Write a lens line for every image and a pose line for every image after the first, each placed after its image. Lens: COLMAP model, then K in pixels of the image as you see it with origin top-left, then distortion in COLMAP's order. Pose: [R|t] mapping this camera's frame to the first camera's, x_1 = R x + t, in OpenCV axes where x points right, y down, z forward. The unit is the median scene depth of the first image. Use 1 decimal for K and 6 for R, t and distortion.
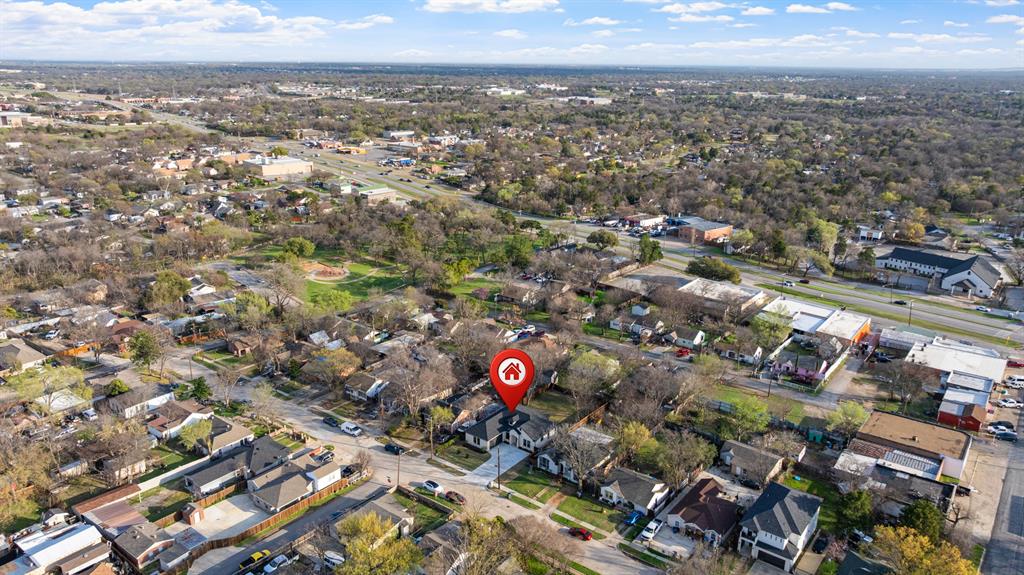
lens RADIAL K [[724.2, 0, 508.5], [0, 724.2, 290.5], [0, 0, 1]] dist [-0.032648, 0.031667]
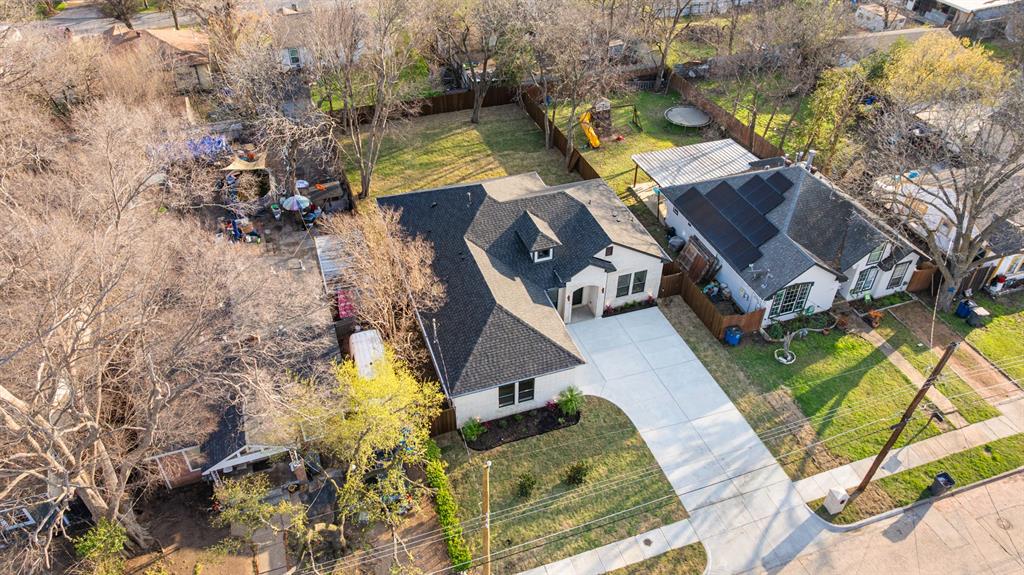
lens RADIAL K [[724.2, 0, 513.5], [0, 724.2, 281.3], [0, 0, 1]] dist [-0.032648, 0.031667]
pose [[0.548750, -0.528955, 0.647364, -0.168090], [0.253871, 0.843242, 0.473807, 0.068399], [-0.796507, -0.095655, 0.597015, 0.842883]]
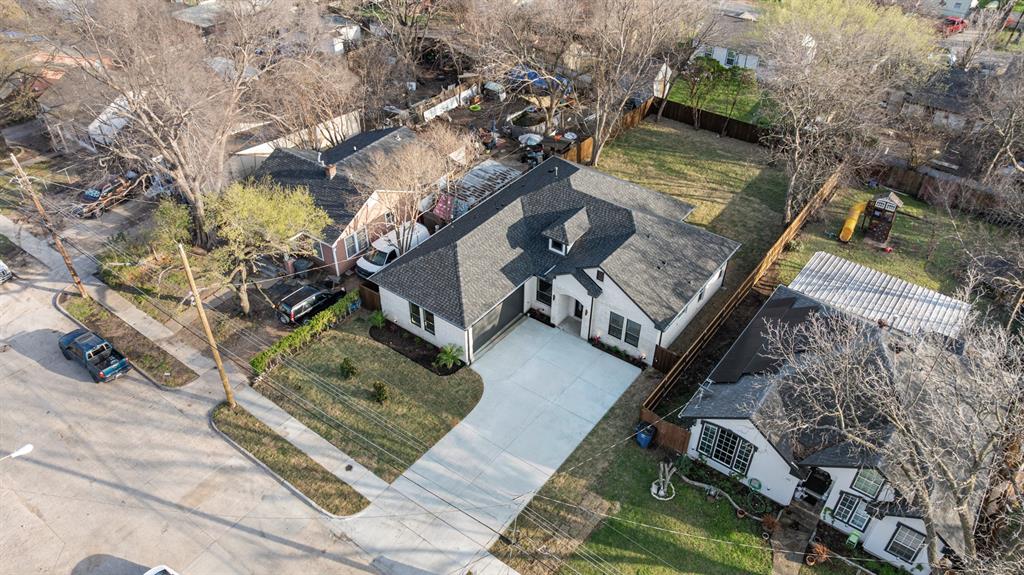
lens RADIAL K [[724.2, 0, 510.6], [0, 724.2, 280.5], [0, 0, 1]] dist [-0.032648, 0.031667]
pose [[0.999950, -0.006753, 0.007397, -0.014753], [0.003866, 0.941527, 0.336916, 0.108162], [-0.009240, -0.336870, 0.941506, 0.745826]]
